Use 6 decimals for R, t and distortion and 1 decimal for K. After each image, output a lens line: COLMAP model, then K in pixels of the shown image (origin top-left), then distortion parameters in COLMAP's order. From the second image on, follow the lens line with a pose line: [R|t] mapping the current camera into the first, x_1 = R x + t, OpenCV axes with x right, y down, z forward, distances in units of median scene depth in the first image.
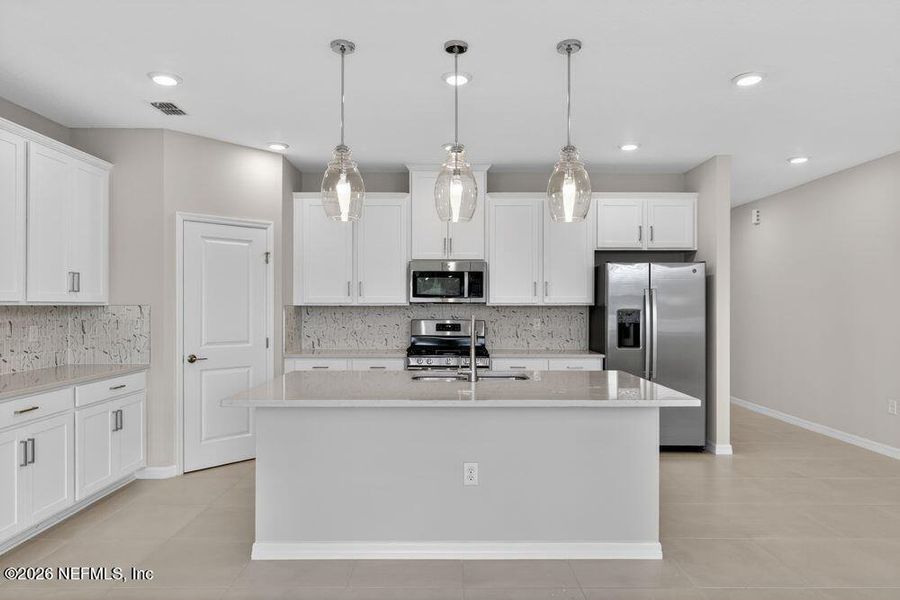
lens RADIAL K [[522.0, 0, 450.0], [0, 522.0, 300.0], [0, 0, 1]] dist [-0.000795, -0.000521]
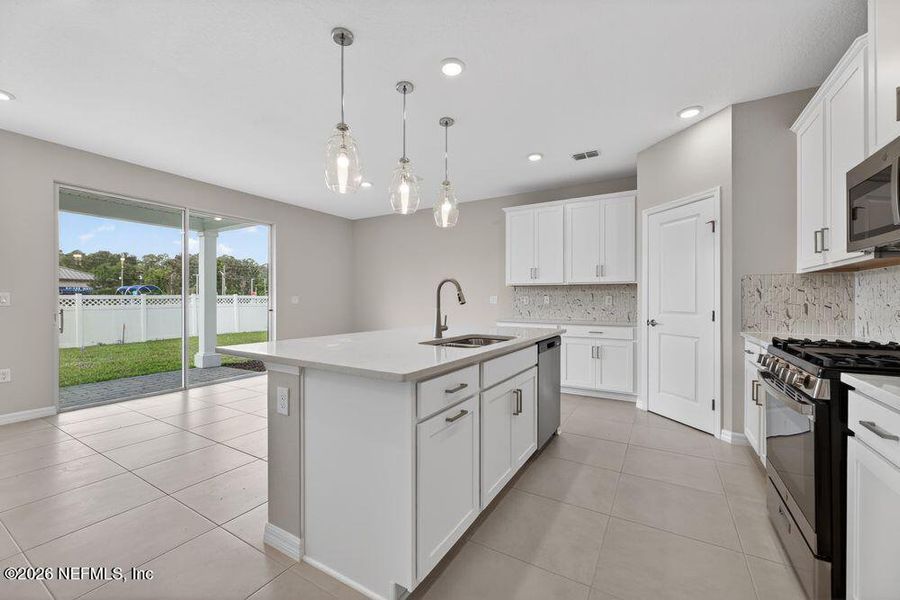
lens RADIAL K [[360.7, 0, 450.0], [0, 360.7, 300.0], [0, 0, 1]] dist [0.001719, -0.000103]
pose [[-0.523237, 0.003681, -0.852180, 0.419697], [0.014674, 0.999881, -0.004690, 0.044542], [0.852061, -0.014959, -0.523228, 0.863905]]
